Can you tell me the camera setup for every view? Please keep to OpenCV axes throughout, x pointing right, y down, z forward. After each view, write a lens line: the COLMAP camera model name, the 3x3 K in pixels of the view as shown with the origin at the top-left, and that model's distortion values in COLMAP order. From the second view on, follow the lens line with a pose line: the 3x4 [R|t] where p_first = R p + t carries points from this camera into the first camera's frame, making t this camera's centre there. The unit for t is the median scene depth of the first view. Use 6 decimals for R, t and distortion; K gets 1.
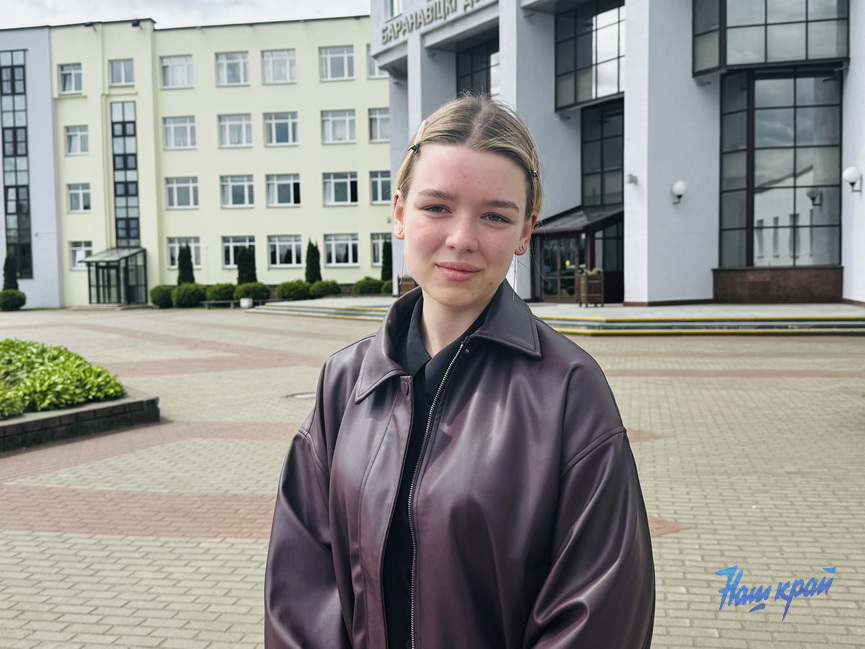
lens RADIAL K [[927.2, 0, 432.0], [0, 927.2, 326.3], [0, 0, 1]] dist [0.068194, 0.000000]
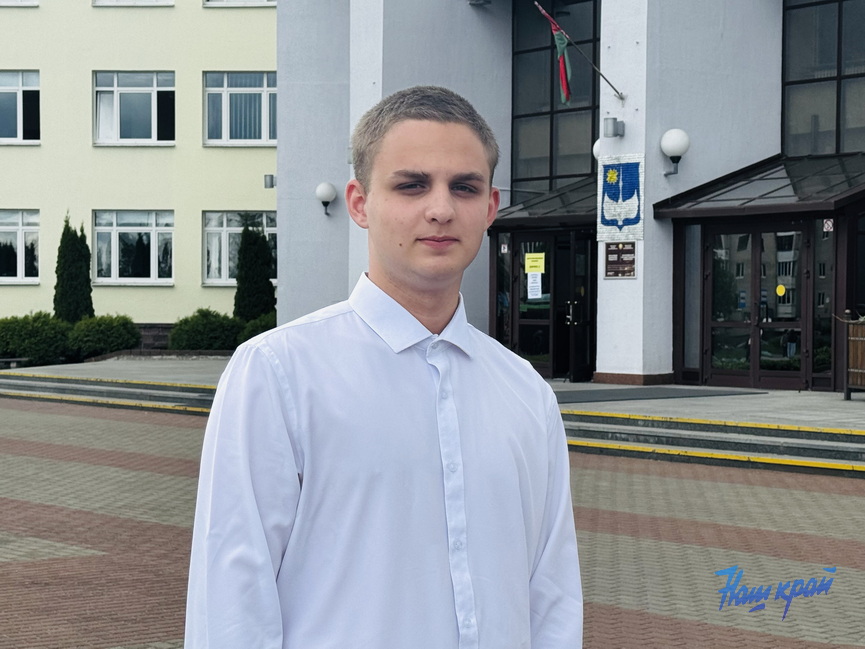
lens RADIAL K [[1816.4, 0, 430.2], [0, 1816.4, 326.6], [0, 0, 1]] dist [0.110579, 0.000000]
pose [[0.991877, 0.020541, 0.125529, -0.069865], [-0.014953, 0.998862, -0.045293, -0.008130], [-0.126317, 0.043048, 0.991055, 0.137608]]
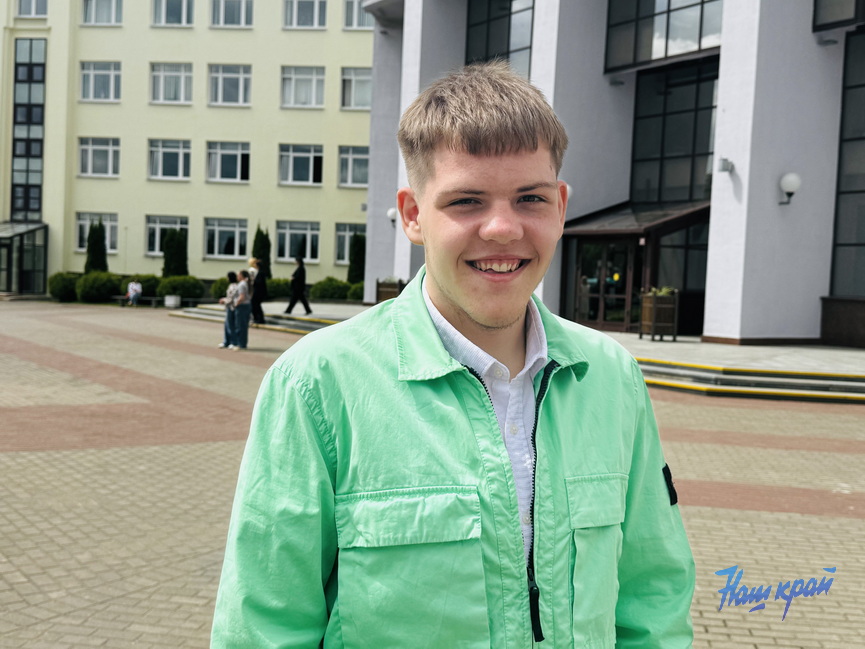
lens RADIAL K [[1019.8, 0, 434.8], [0, 1019.8, 323.7], [0, 0, 1]] dist [0.036187, 0.000000]
pose [[0.996909, 0.057447, 0.053599, -0.024349], [-0.056855, 0.998304, -0.012517, -0.008081], [-0.054227, 0.009431, 0.998484, 0.127962]]
